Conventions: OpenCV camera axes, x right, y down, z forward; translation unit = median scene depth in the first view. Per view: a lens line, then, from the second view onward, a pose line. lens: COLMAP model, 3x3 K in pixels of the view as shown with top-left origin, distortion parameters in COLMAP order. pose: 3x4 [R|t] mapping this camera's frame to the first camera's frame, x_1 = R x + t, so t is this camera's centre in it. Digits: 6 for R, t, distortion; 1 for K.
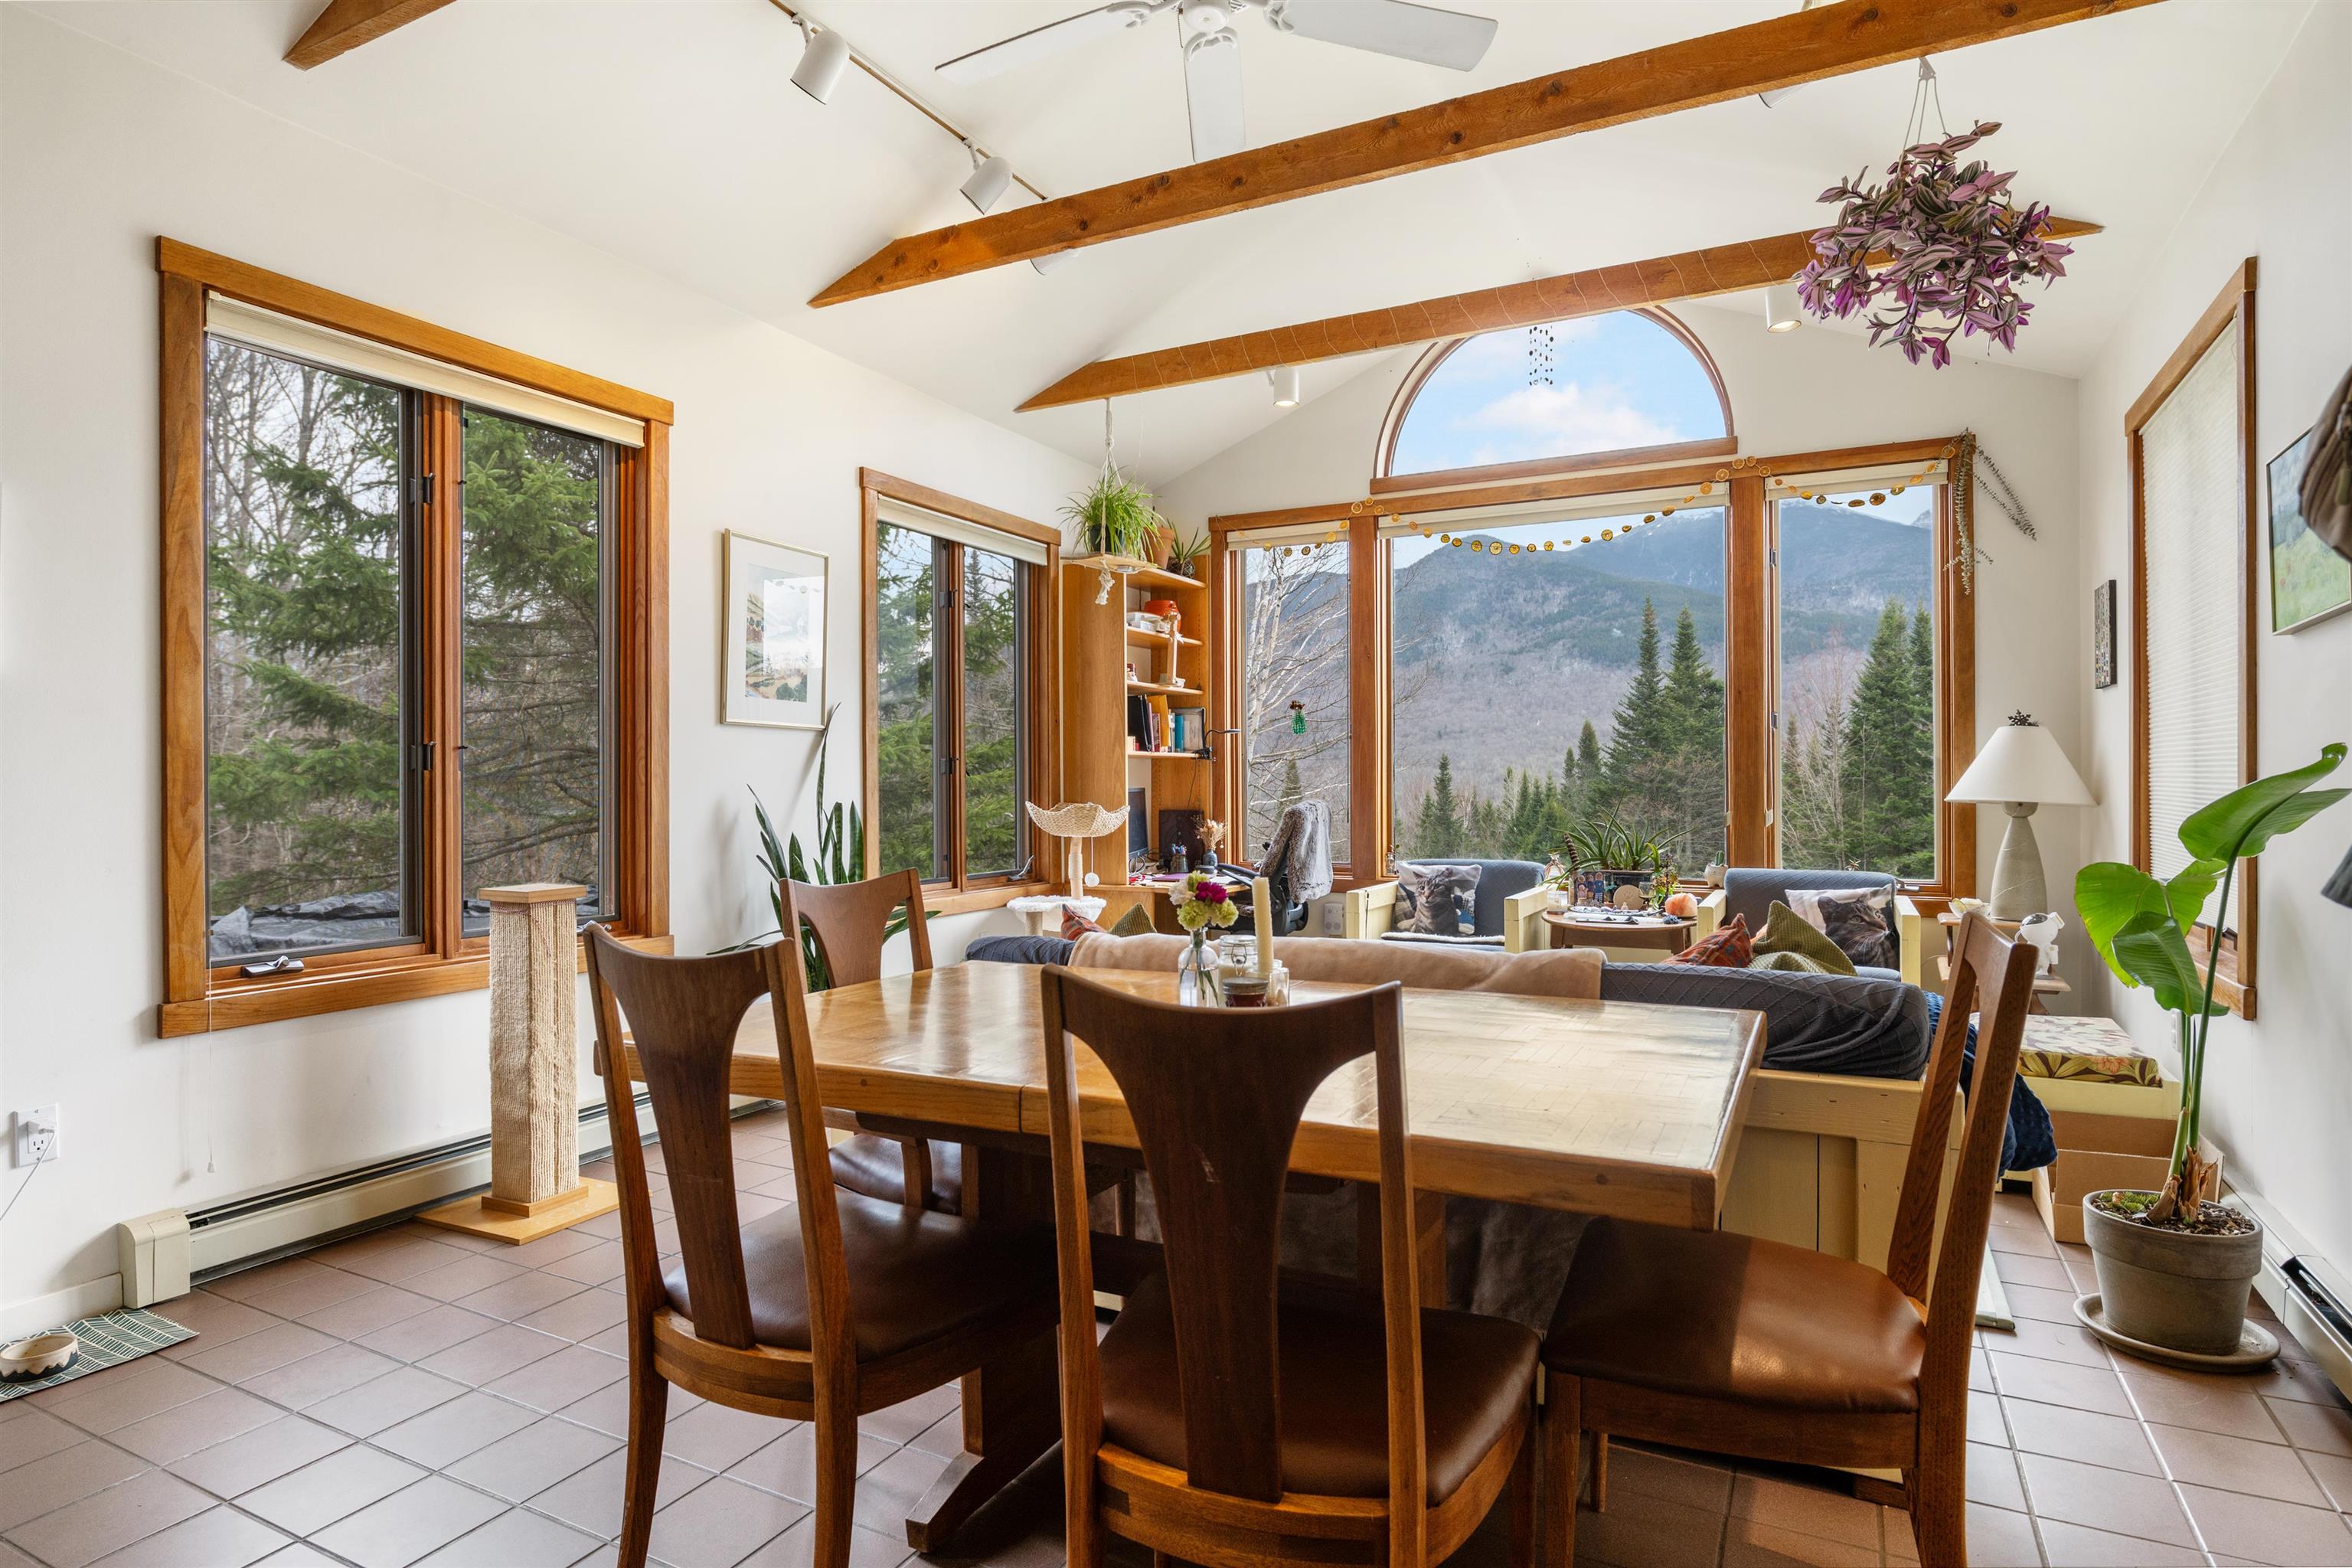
lens RADIAL K [[1250.5, 0, 1183.8], [0, 1250.5, 777.1], [0, 0, 1]] dist [-0.005260, -0.000038]
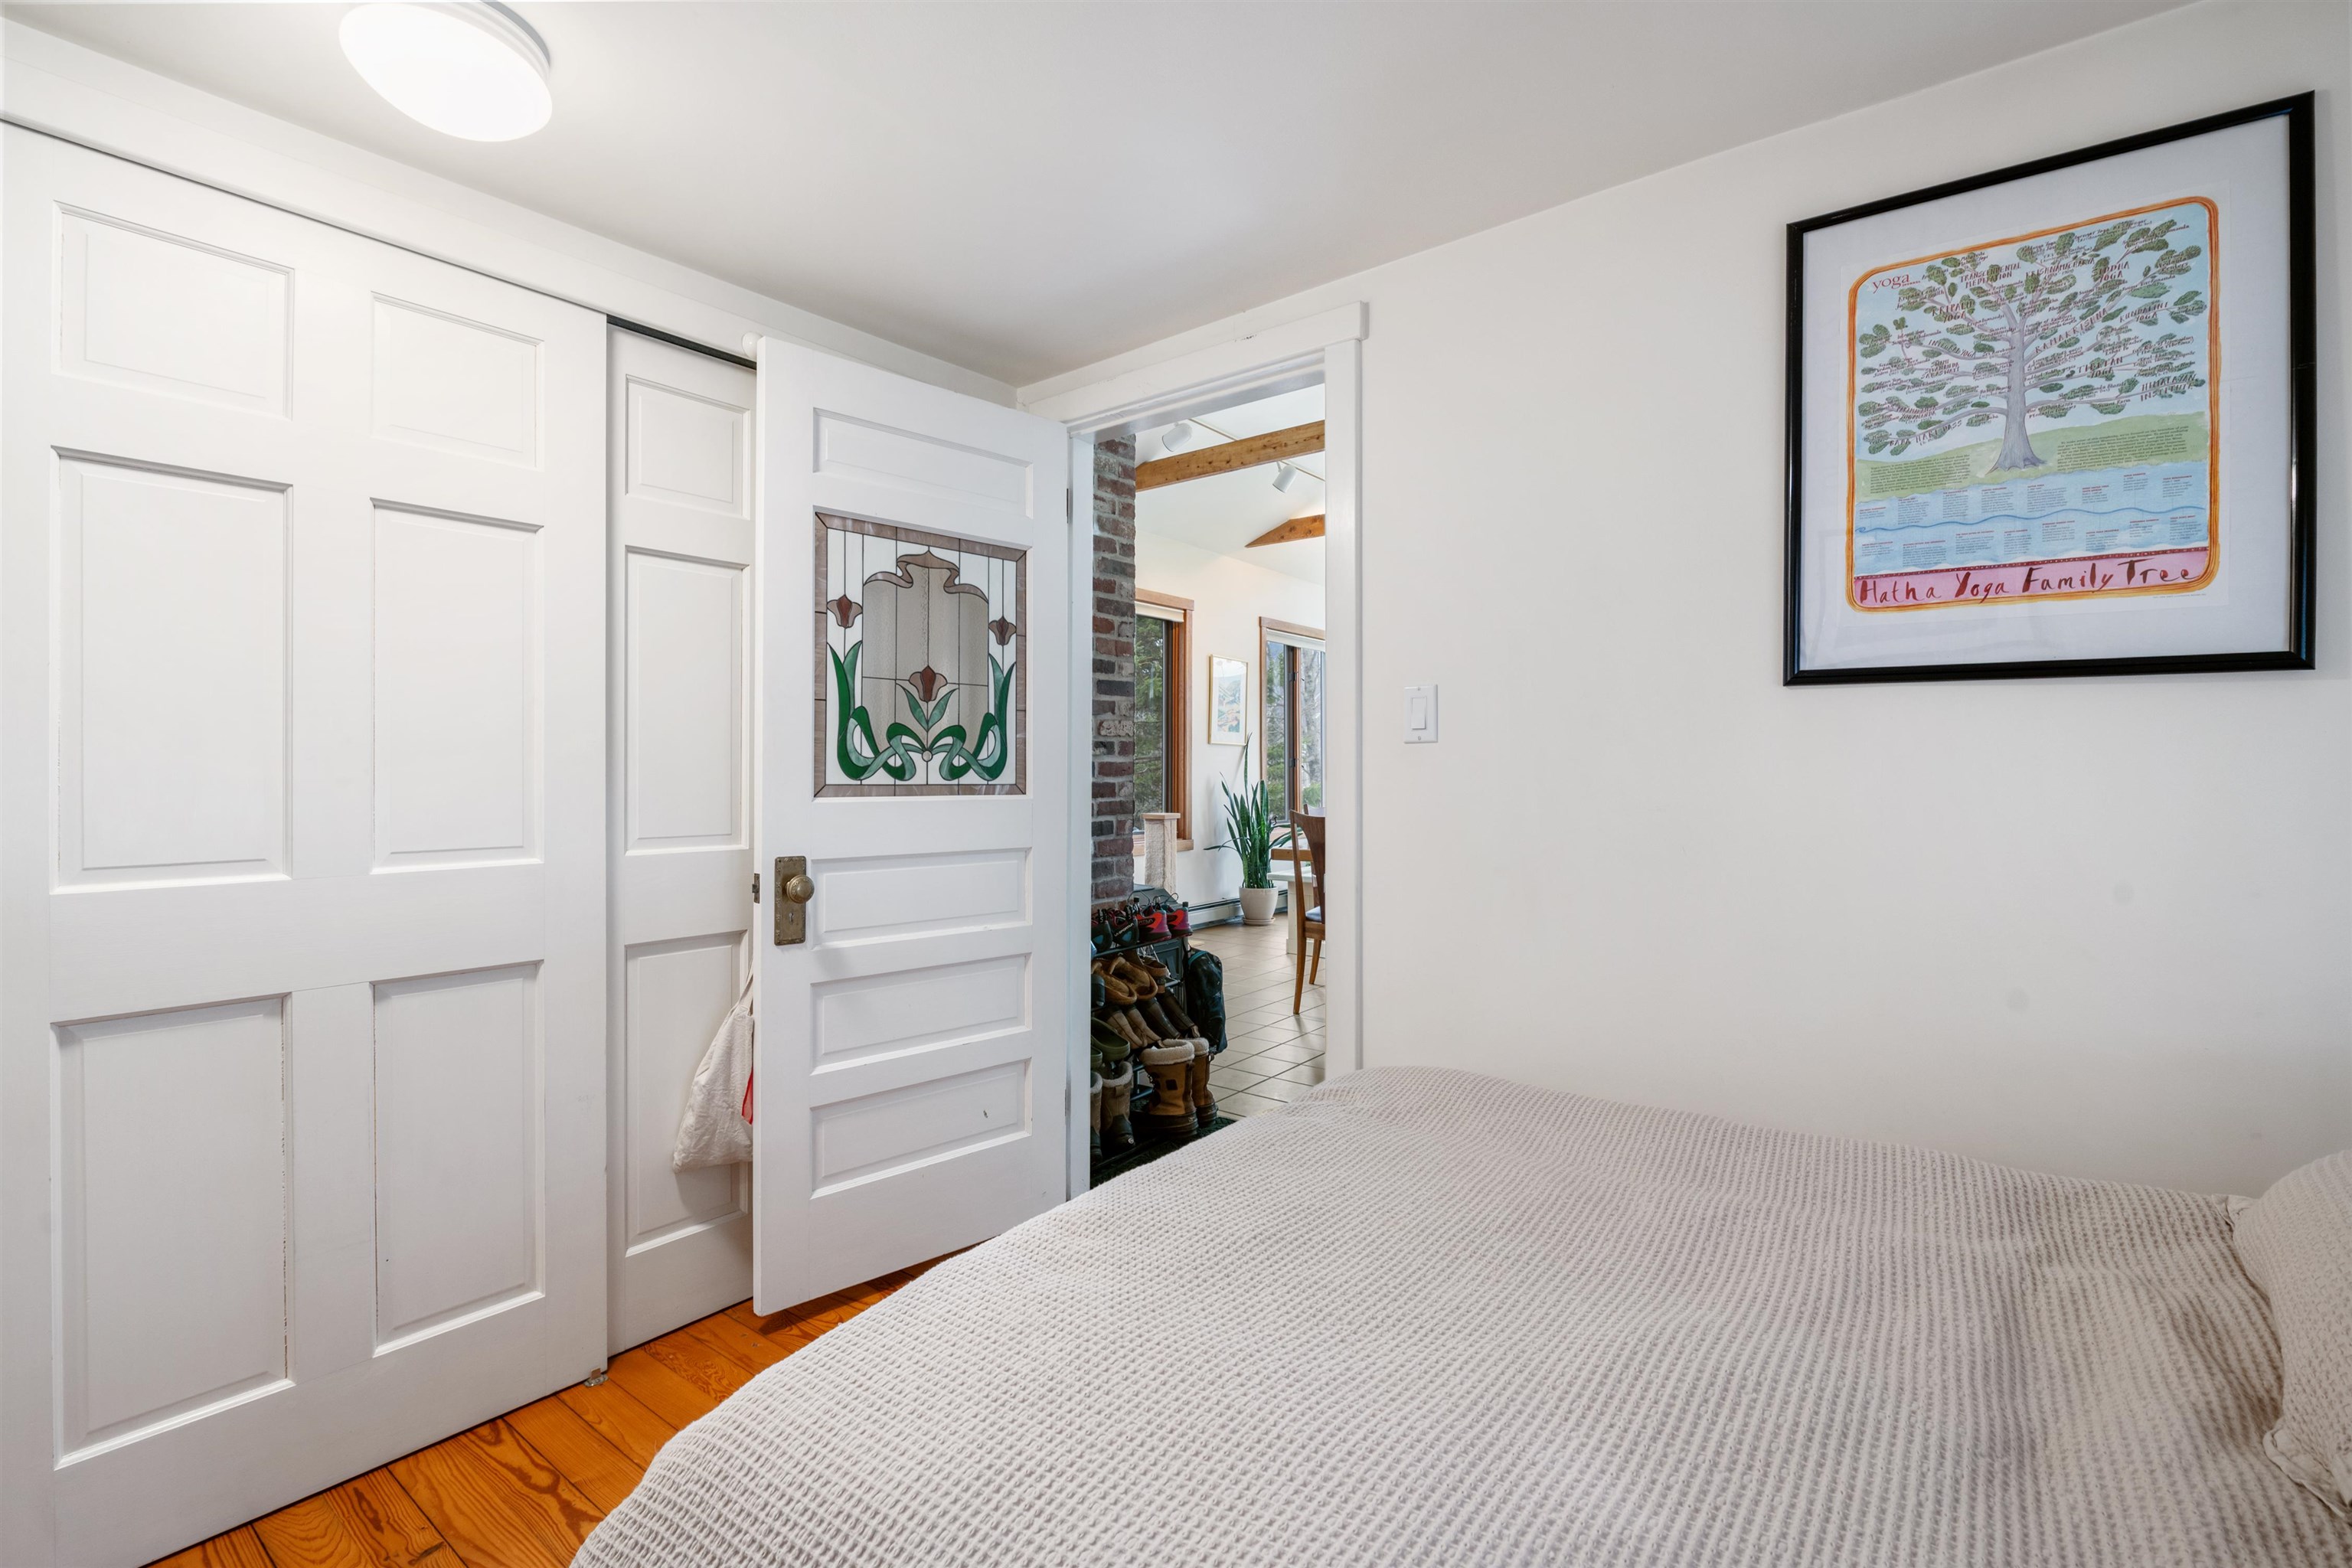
lens RADIAL K [[1026.9, 0, 1170.1], [0, 1026.9, 772.9], [0, 0, 1]] dist [-0.014739, -0.000743]
pose [[0.983485, 0.001246, -0.180984, -0.091991], [-0.000152, 0.999982, 0.006062, -0.001700], [0.180988, -0.005935, 0.983467, -0.651511]]
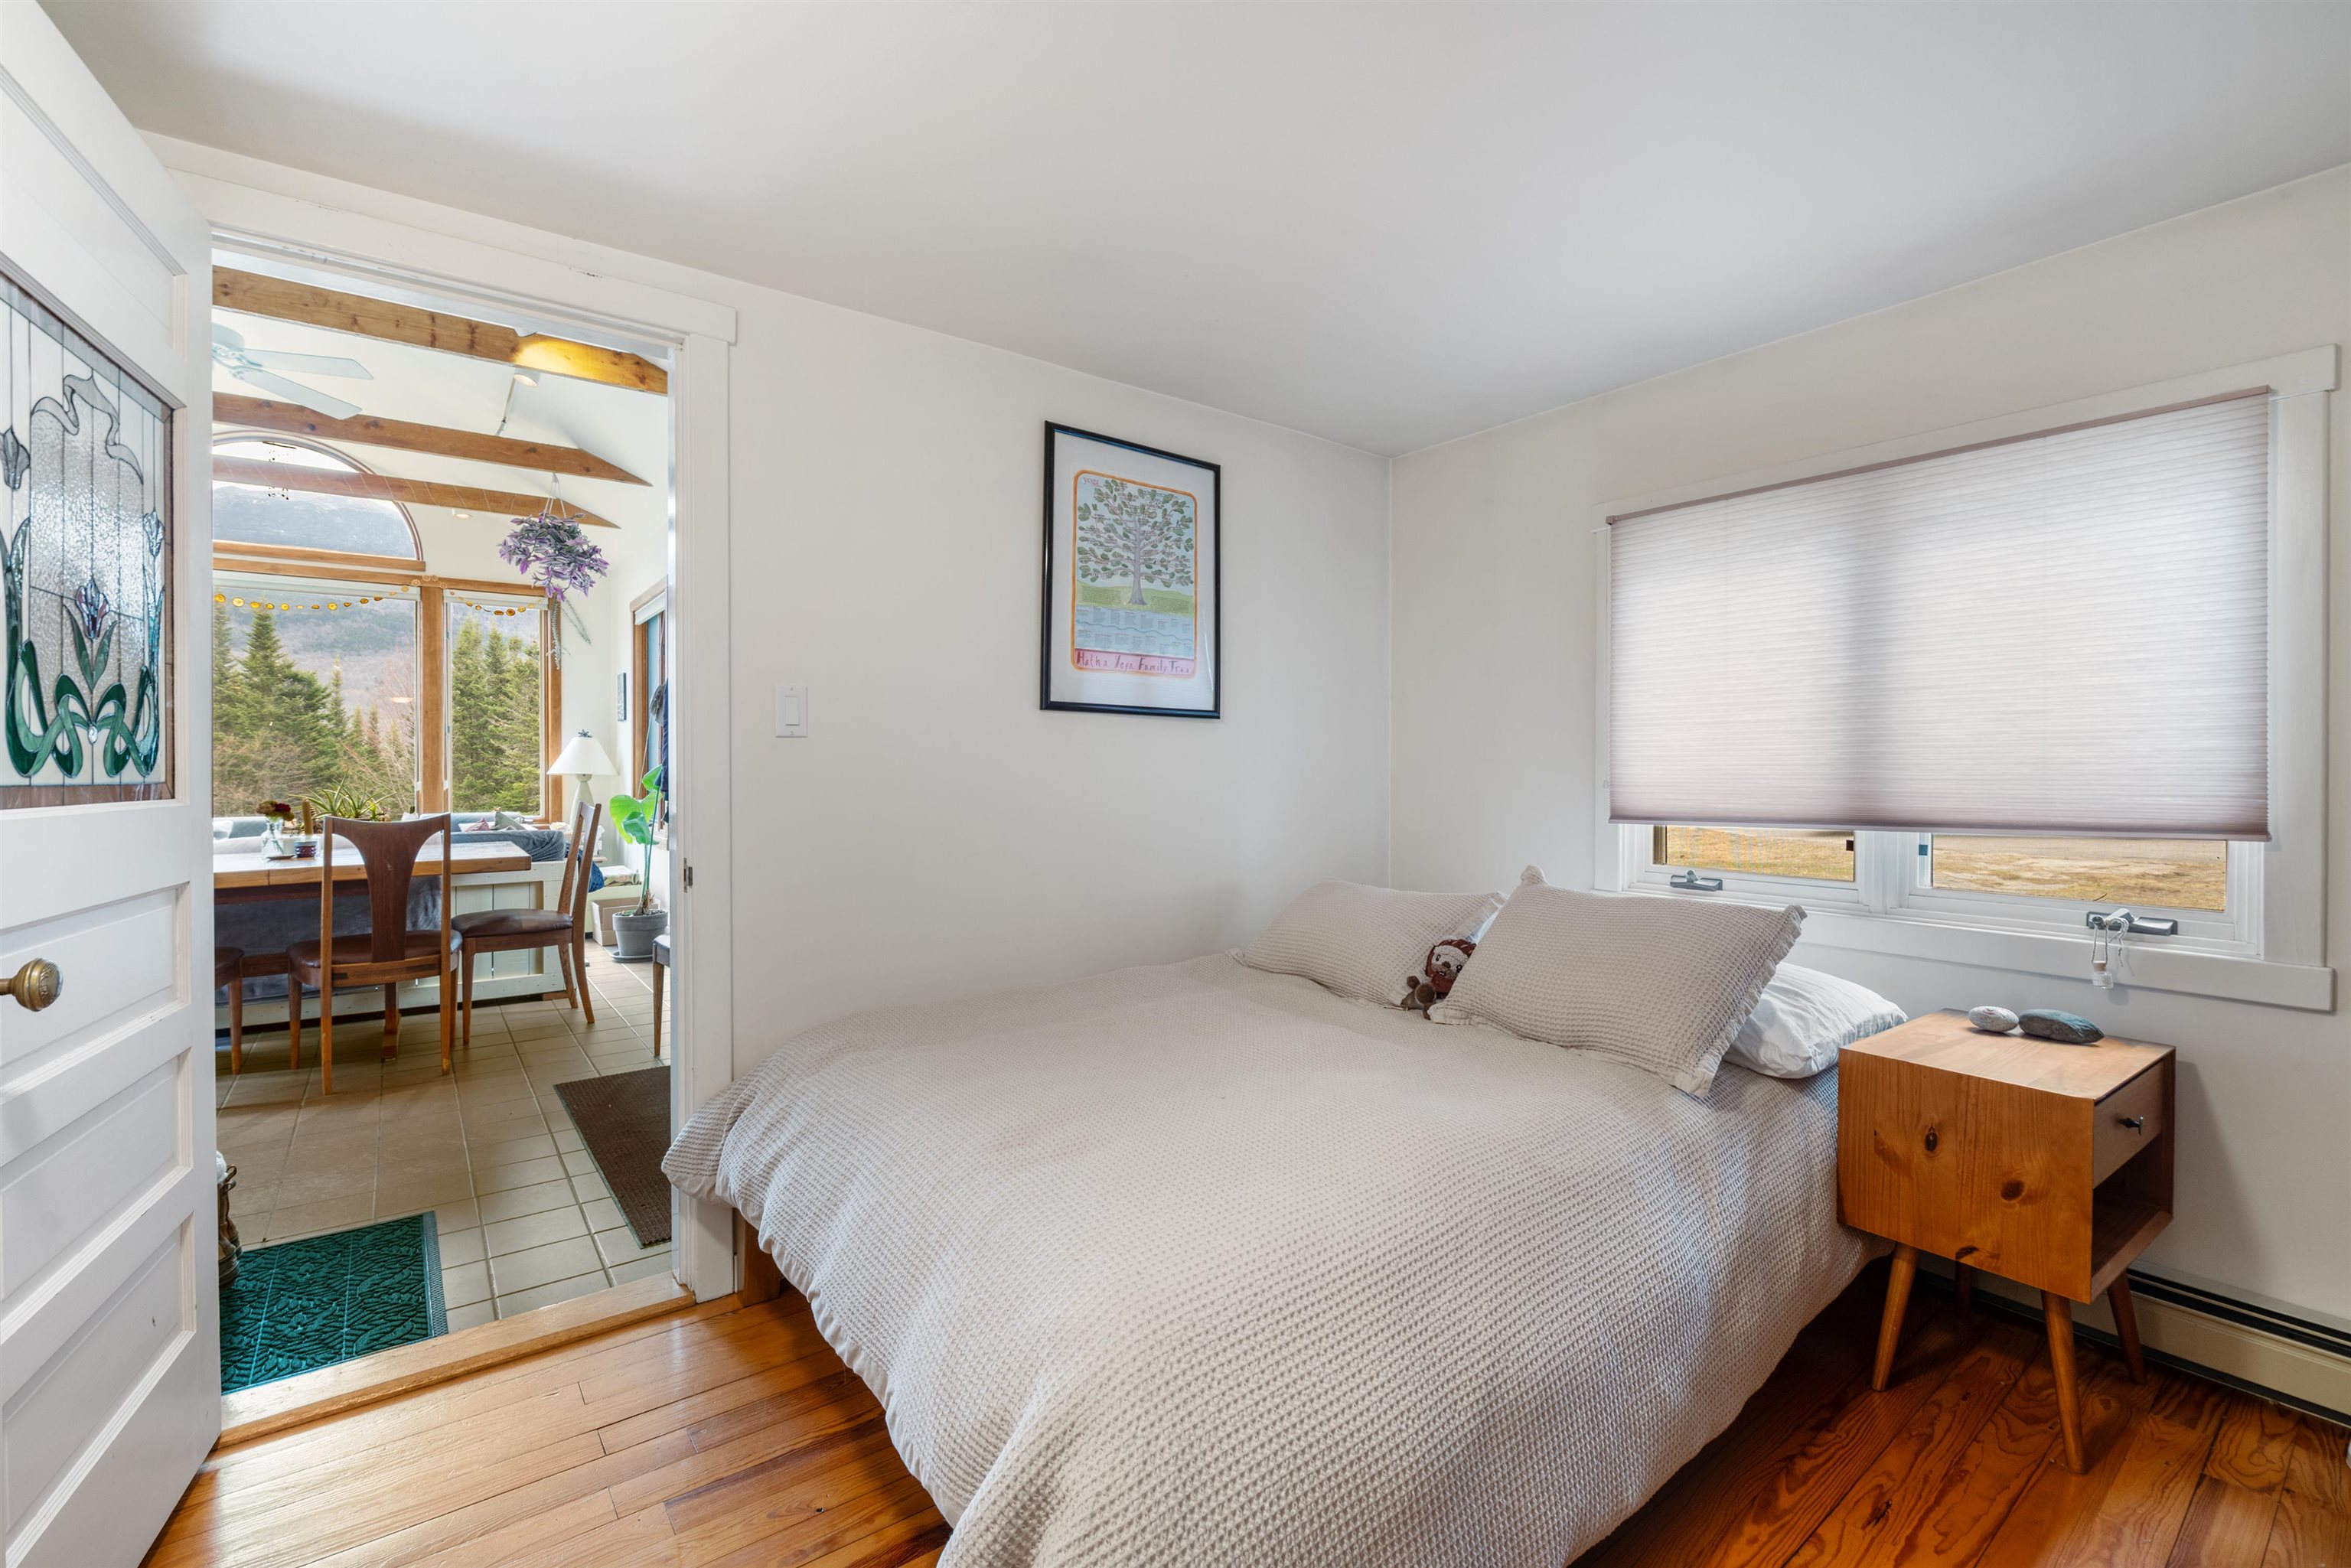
lens RADIAL K [[1026.4, 0, 1184.2], [0, 1026.4, 772.1], [0, 0, 1]] dist [-0.014739, -0.000743]
pose [[0.421419, -0.004679, 0.906854, -0.417349], [-0.004249, 0.999966, 0.007134, 0.000201], [-0.906856, -0.006860, 0.421385, -0.577259]]
